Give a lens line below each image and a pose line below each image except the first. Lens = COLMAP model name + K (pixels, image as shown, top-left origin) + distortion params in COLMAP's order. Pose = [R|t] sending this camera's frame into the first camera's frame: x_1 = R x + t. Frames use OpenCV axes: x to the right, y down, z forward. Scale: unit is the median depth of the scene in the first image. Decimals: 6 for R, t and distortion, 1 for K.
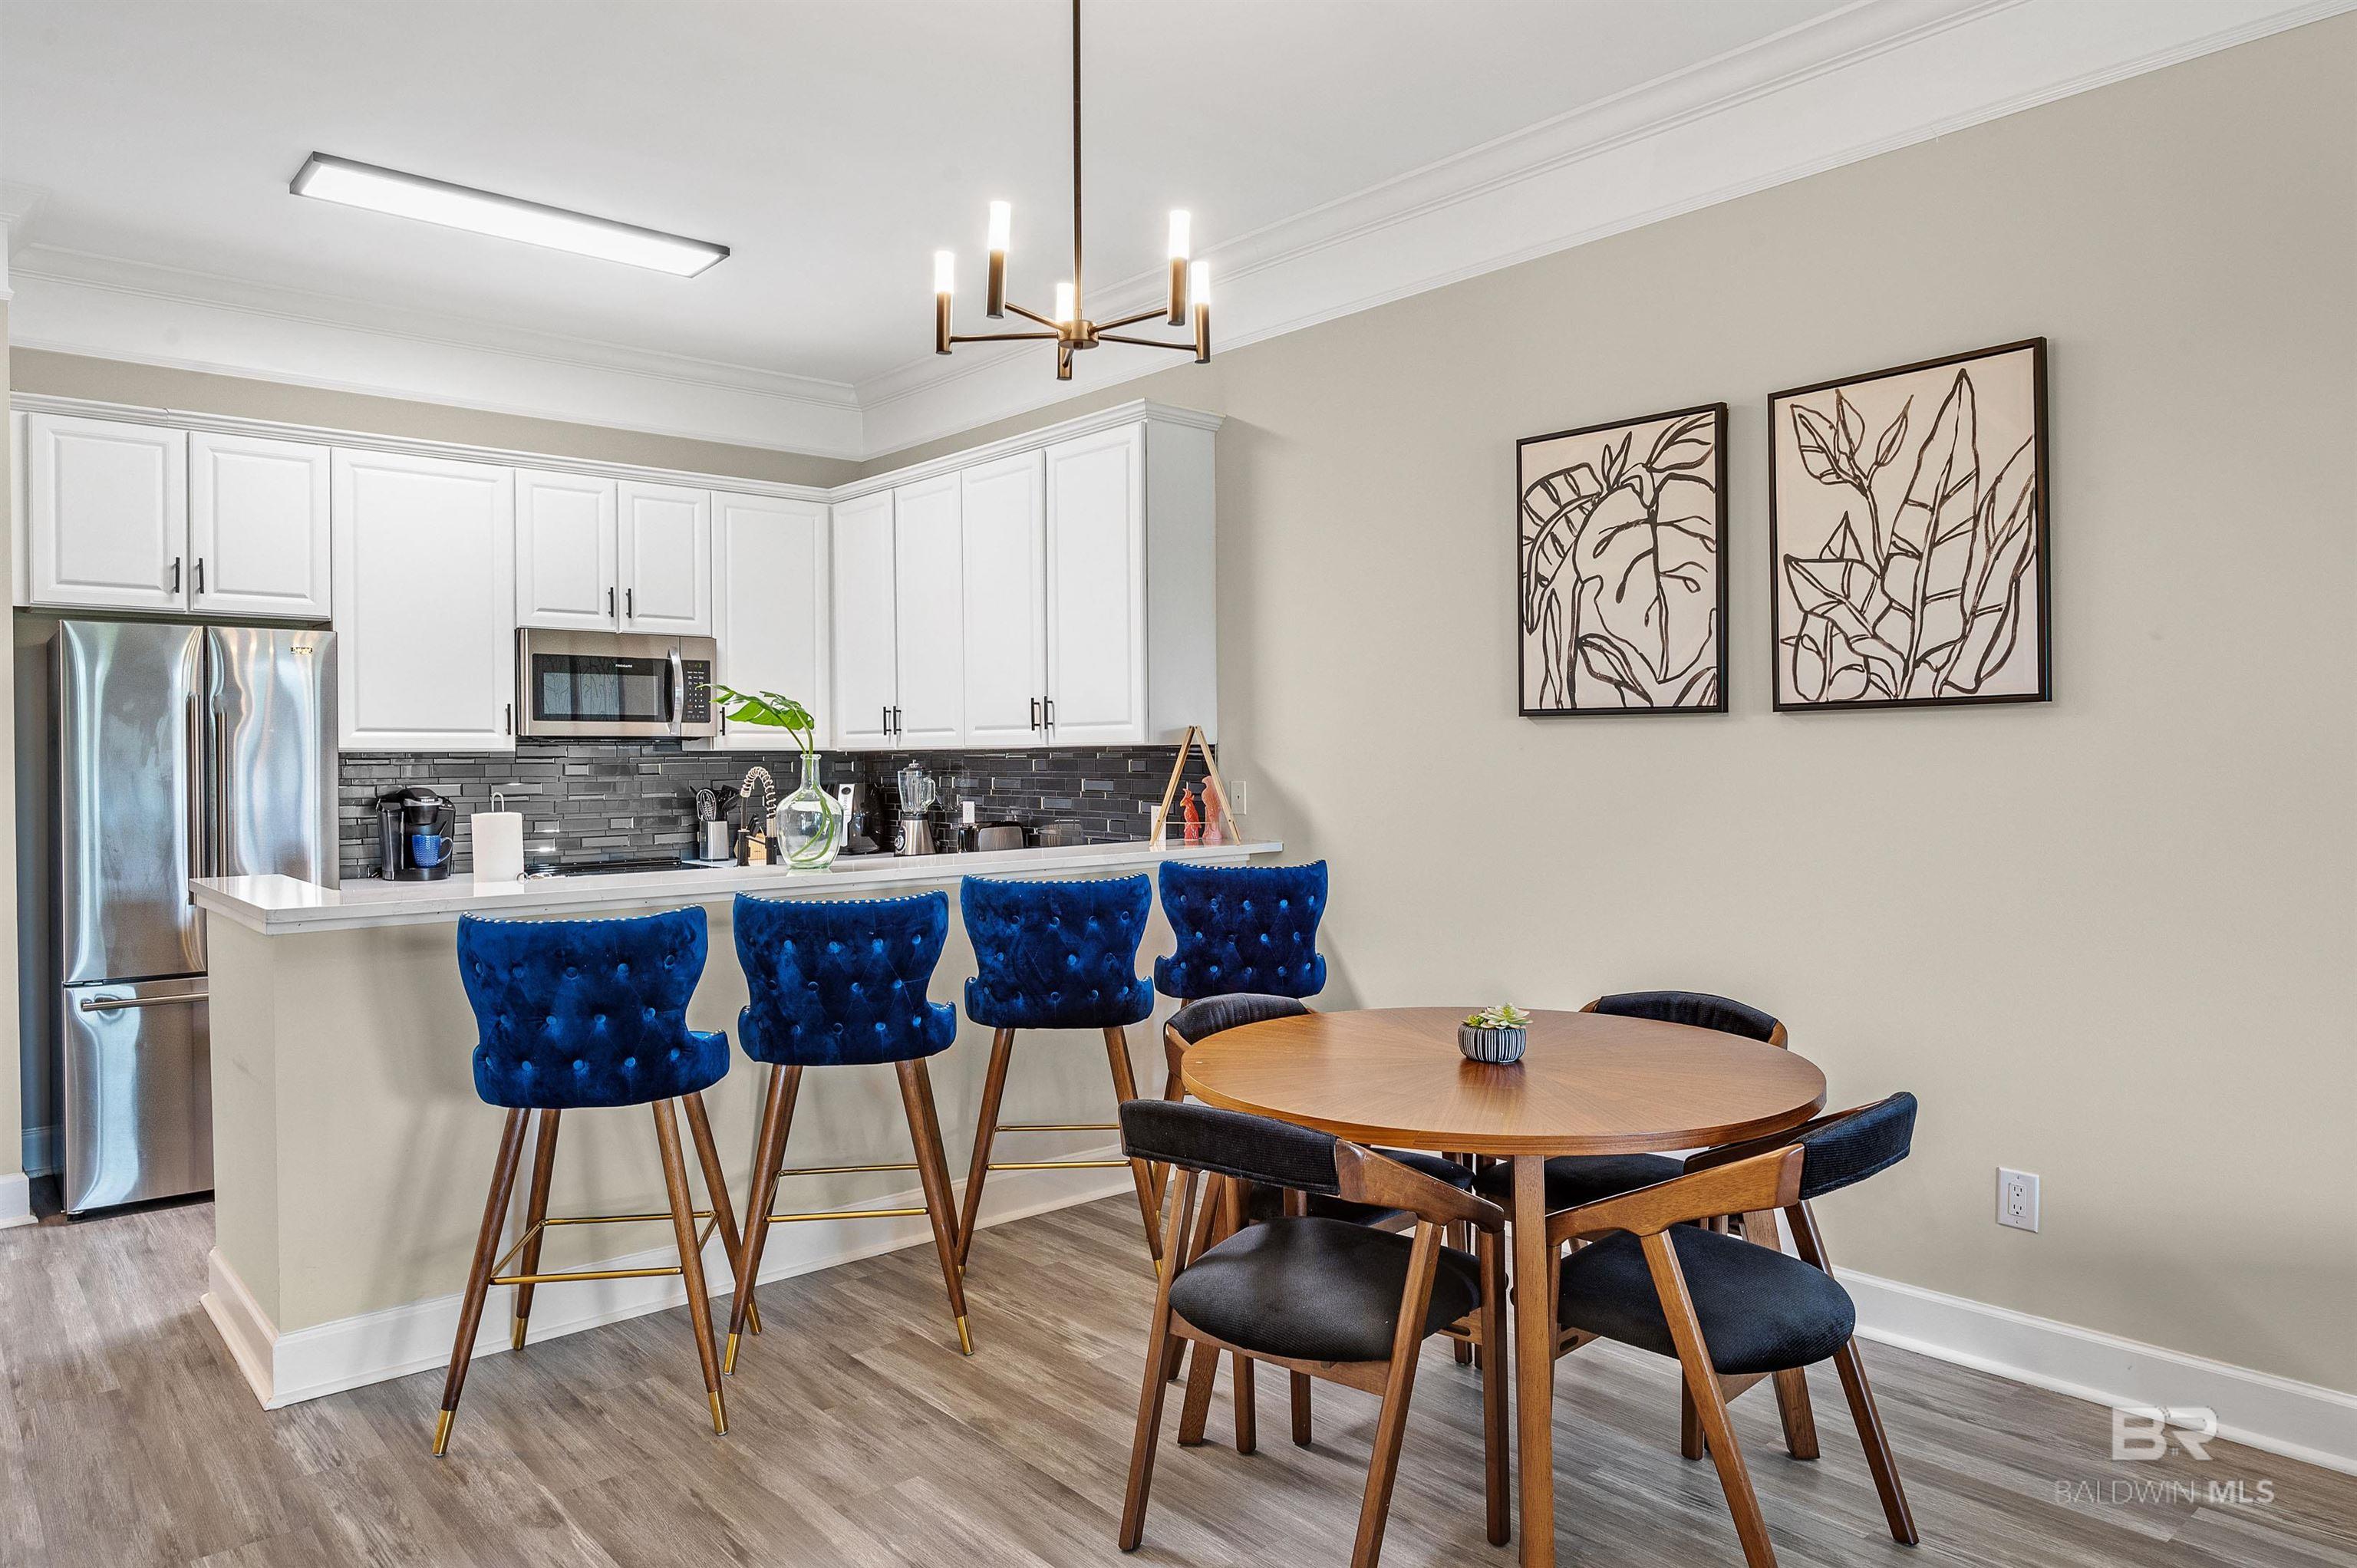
lens RADIAL K [[1510.7, 0, 1182.9], [0, 1510.7, 773.5], [0, 0, 1]] dist [-0.003927, -0.000191]
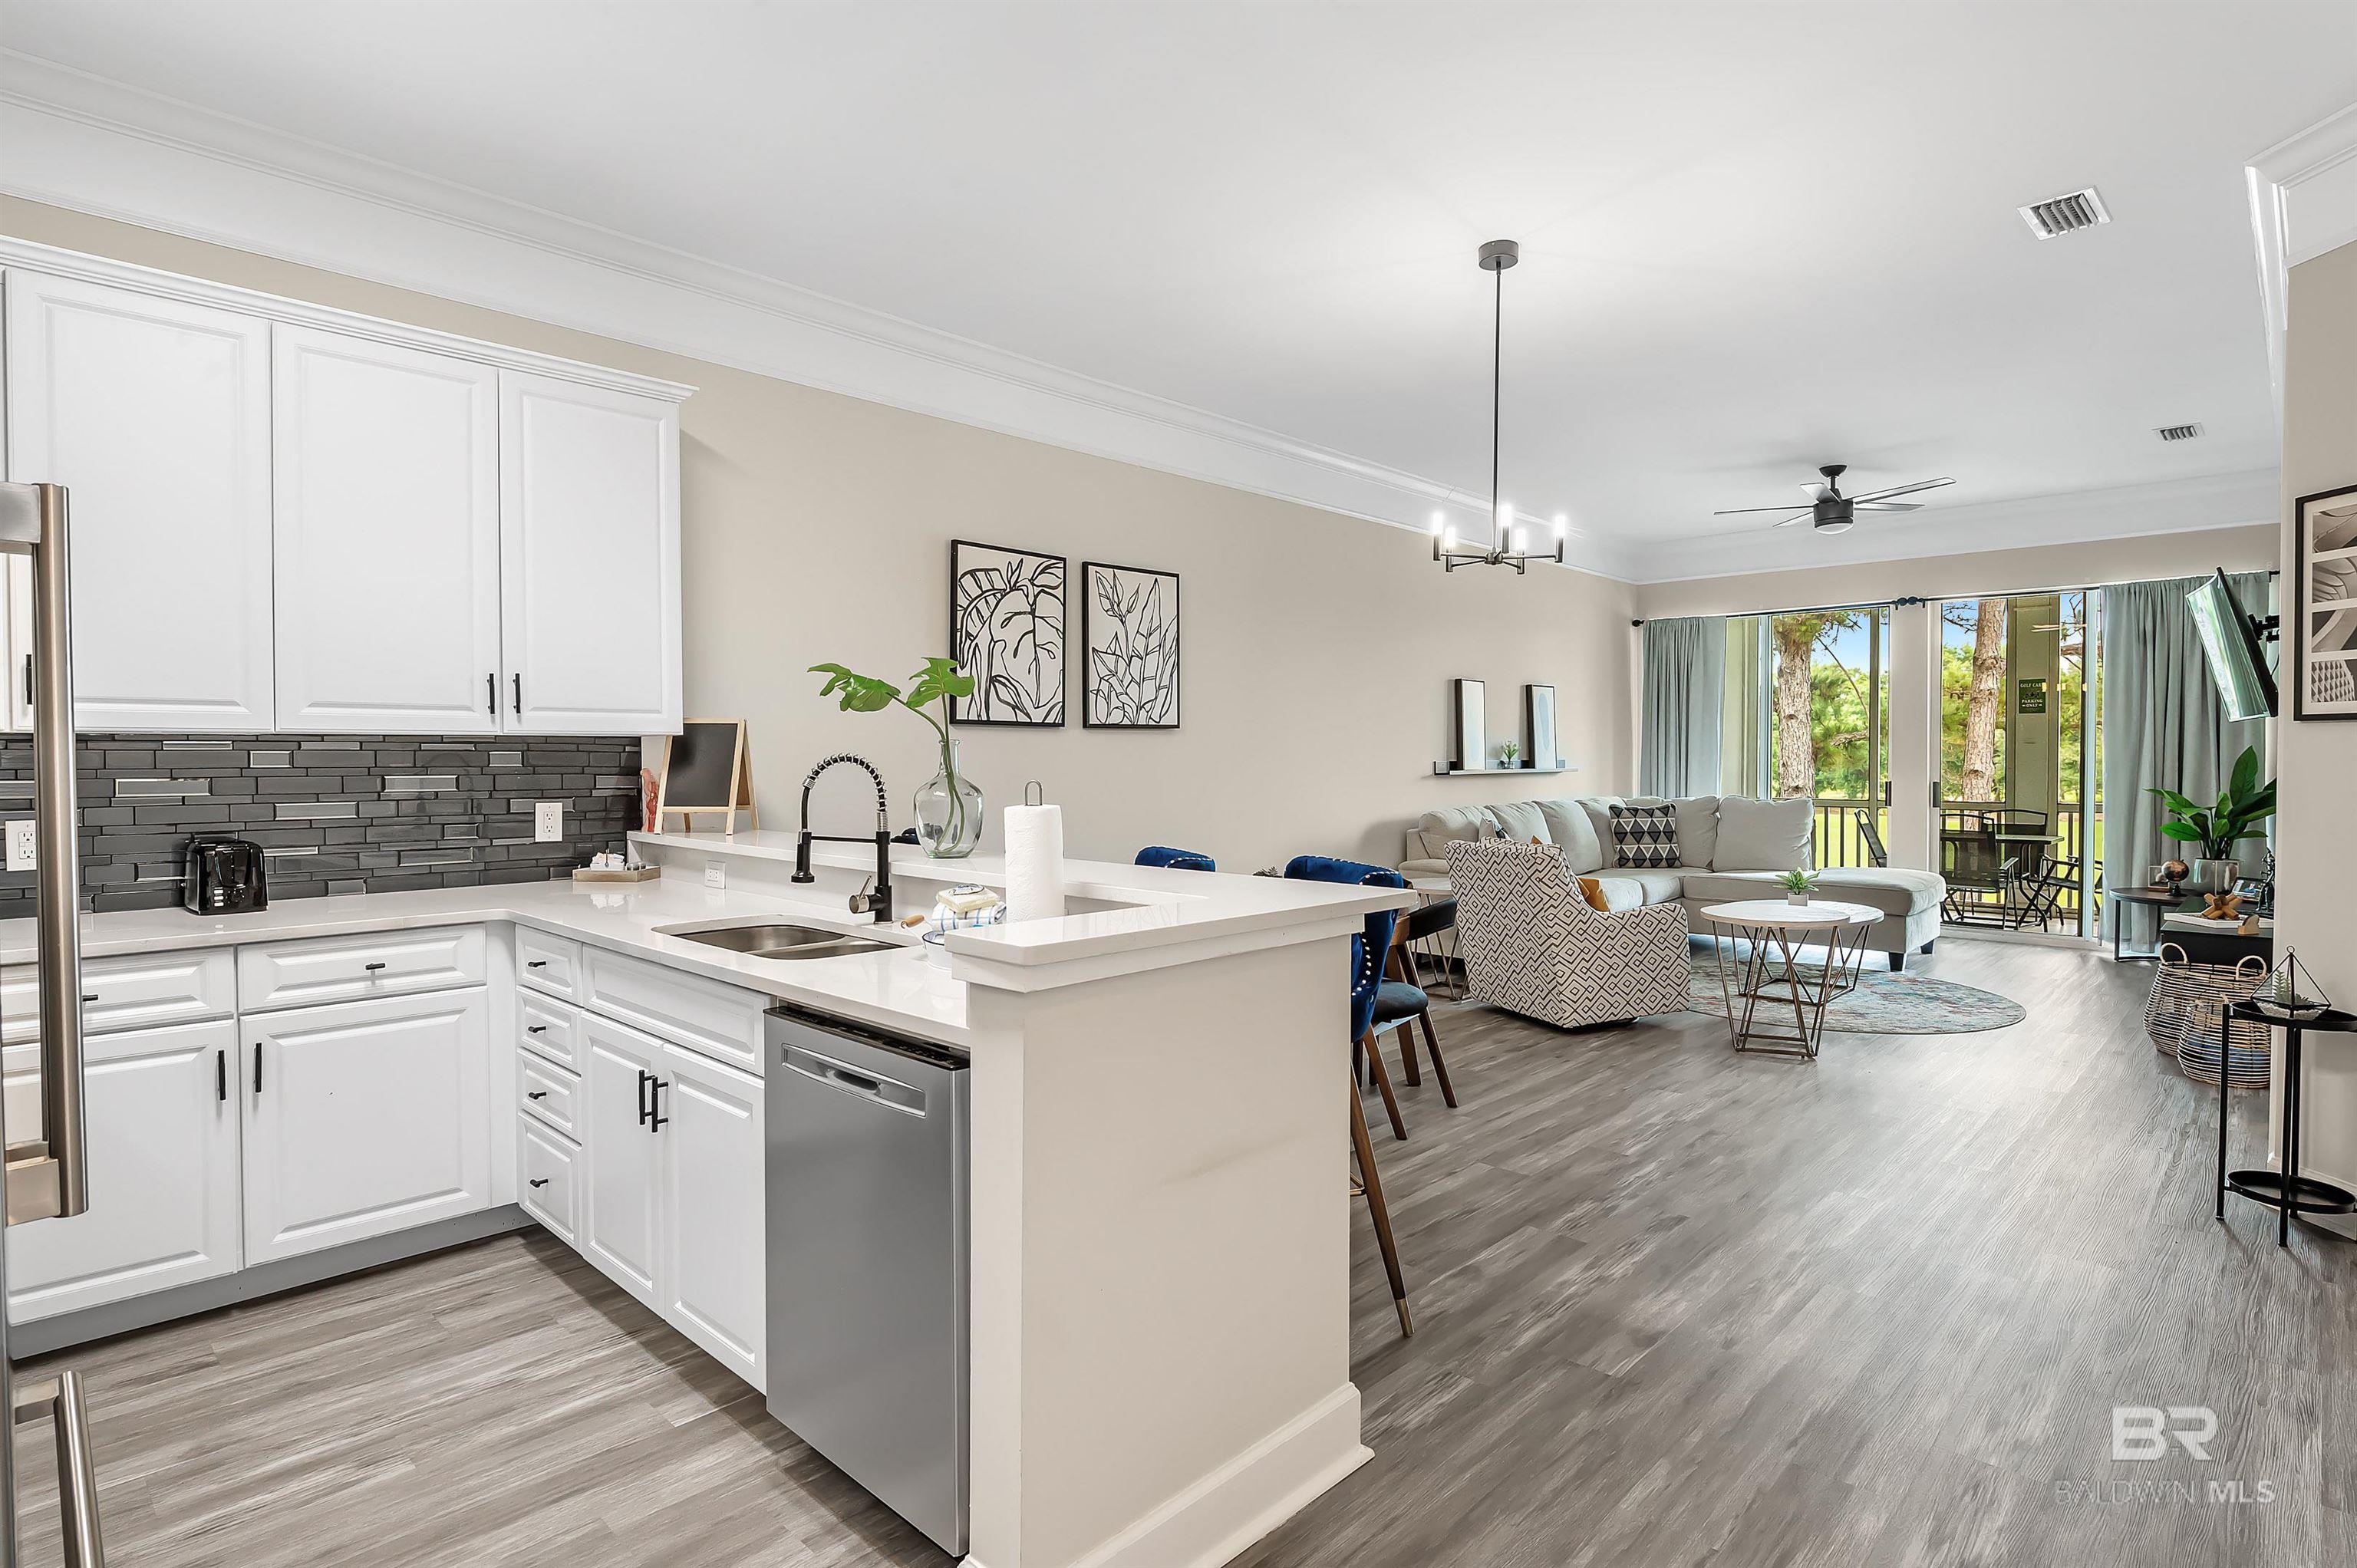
lens RADIAL K [[1204.8, 0, 1178.5], [0, 1204.8, 784.0], [0, 0, 1]] dist [-0.004958, -0.001330]
pose [[-0.090254, -0.014401, 0.995815, -1.004789], [0.017390, 0.999720, 0.016034, 0.006732], [-0.995767, 0.018765, -0.089979, 0.901709]]
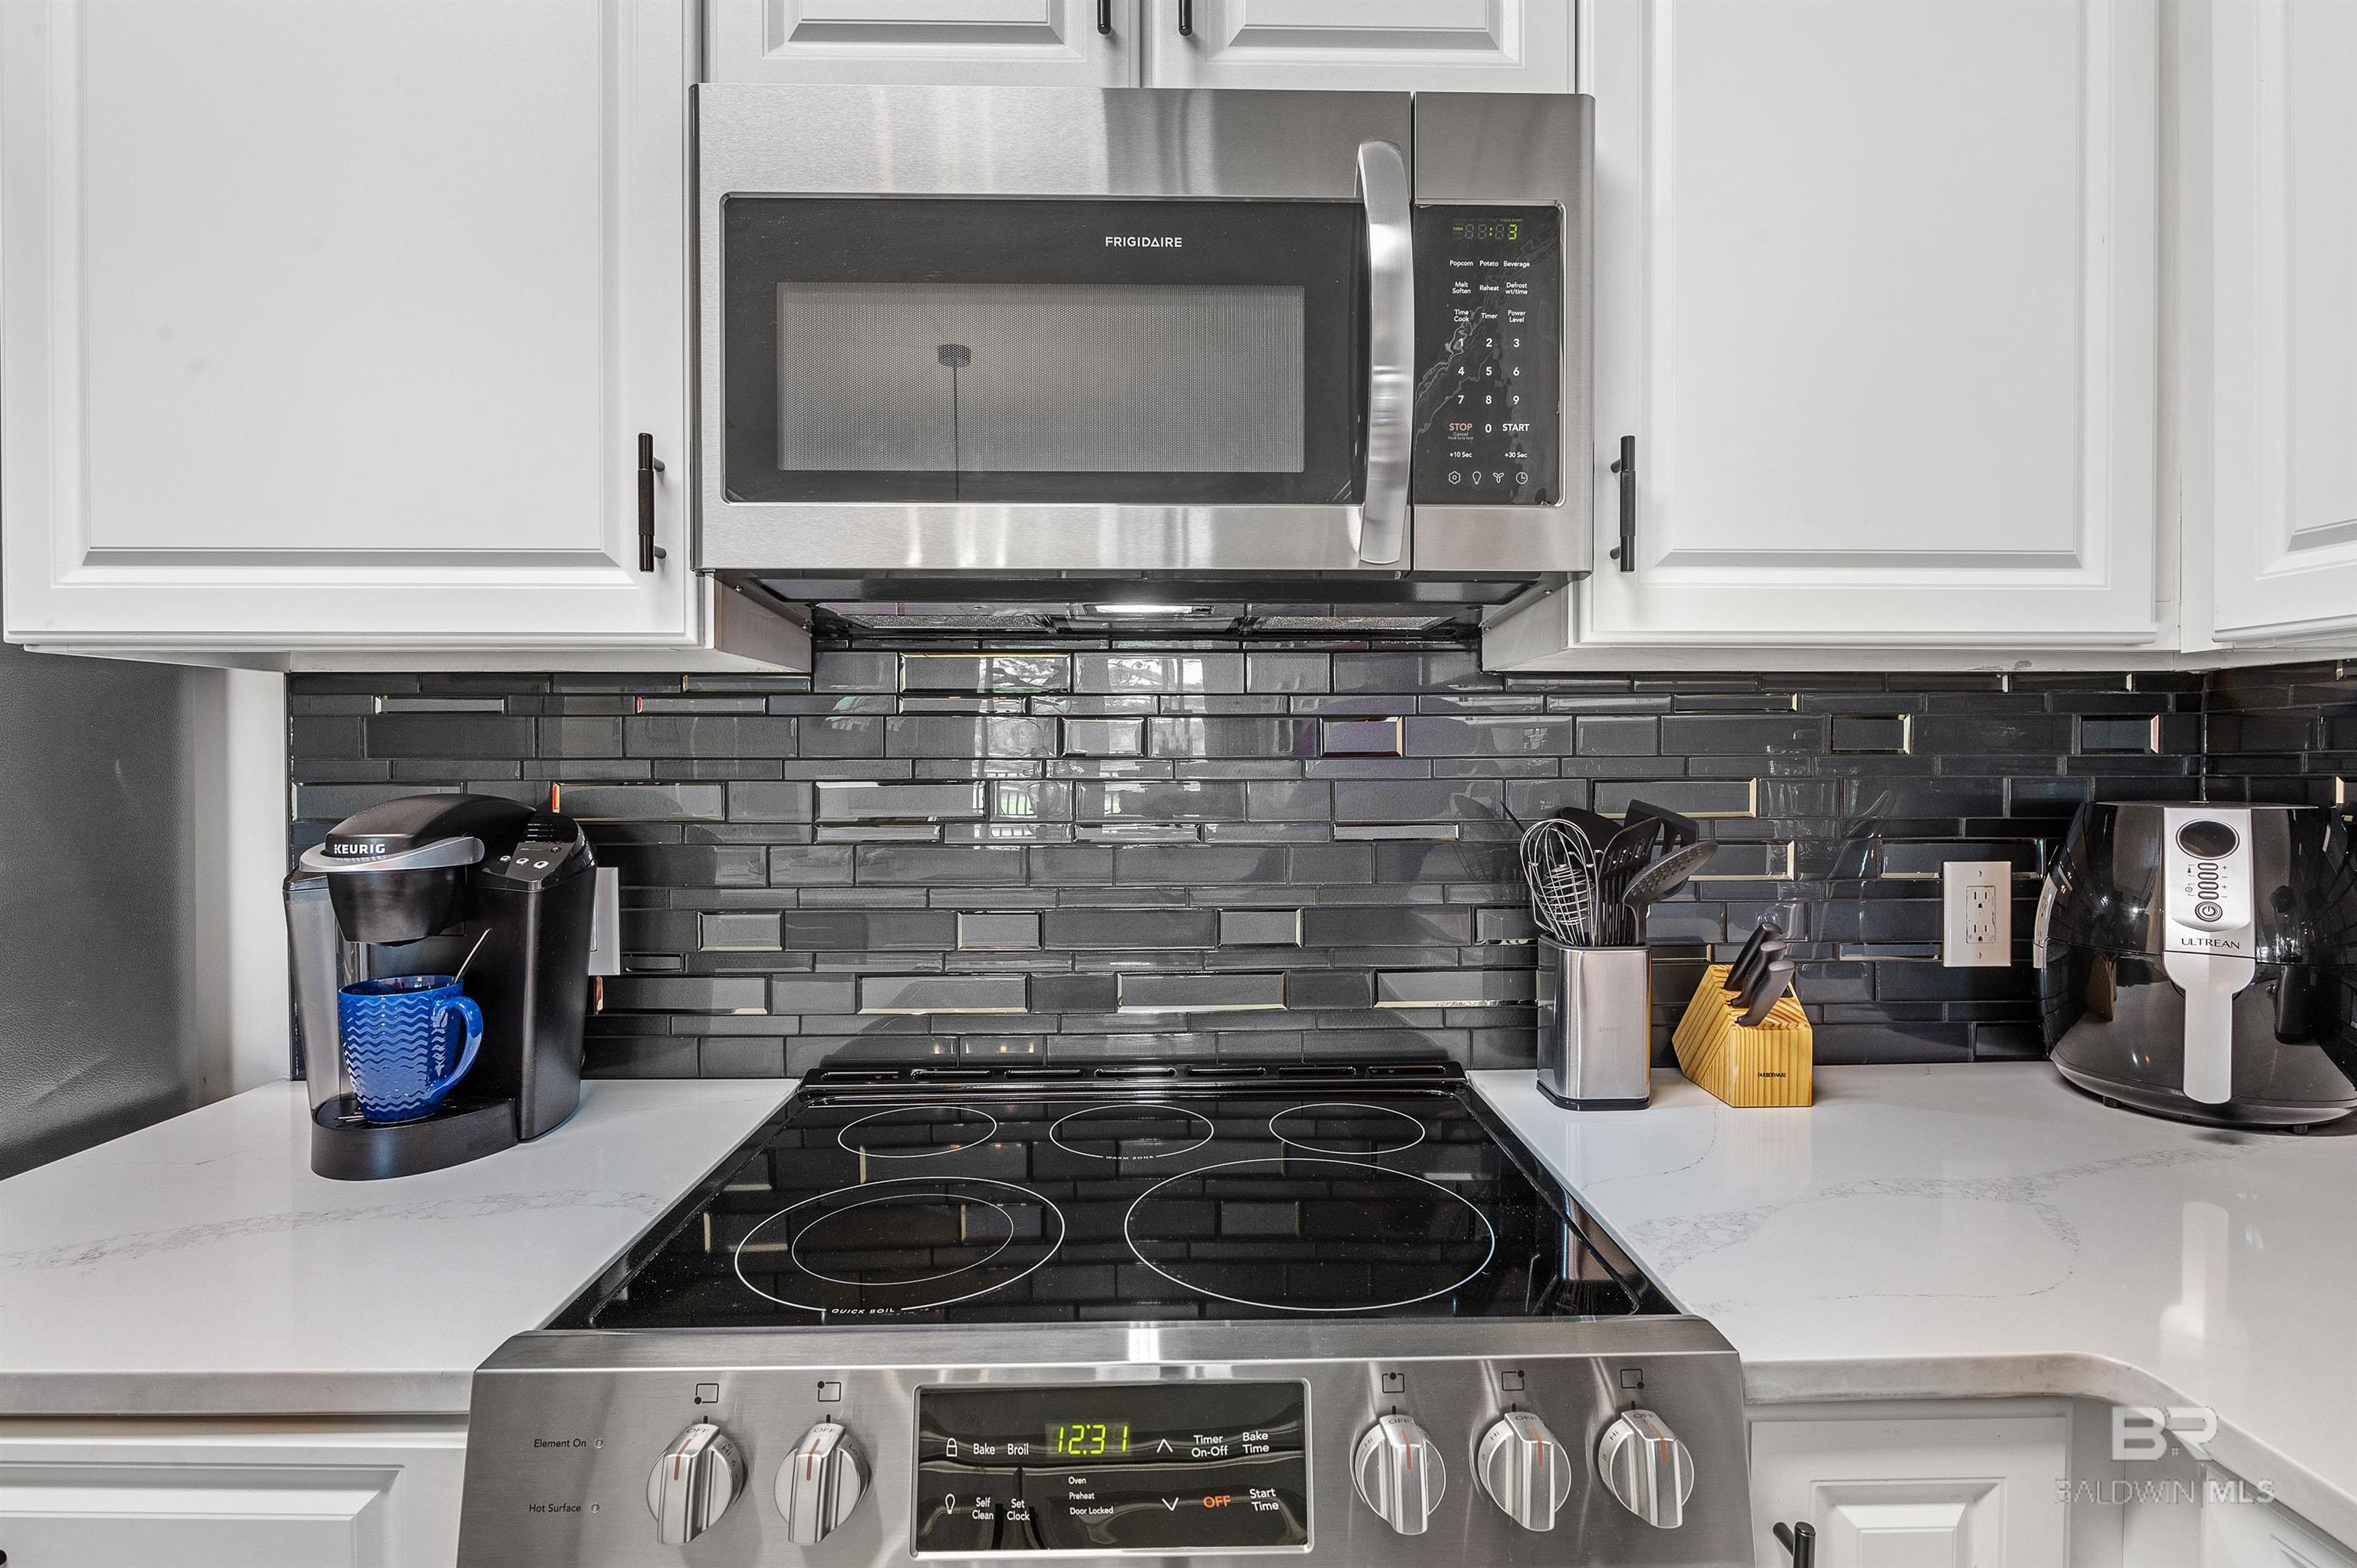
lens RADIAL K [[1147.0, 0, 1185.3], [0, 1147.0, 776.6], [0, 0, 1]] dist [-0.010850, -0.000005]
pose [[0.766612, 0.016891, -0.641889, -0.369564], [-0.012192, 0.999857, 0.011750, 0.003666], [0.641995, -0.001181, 0.766708, 1.245894]]
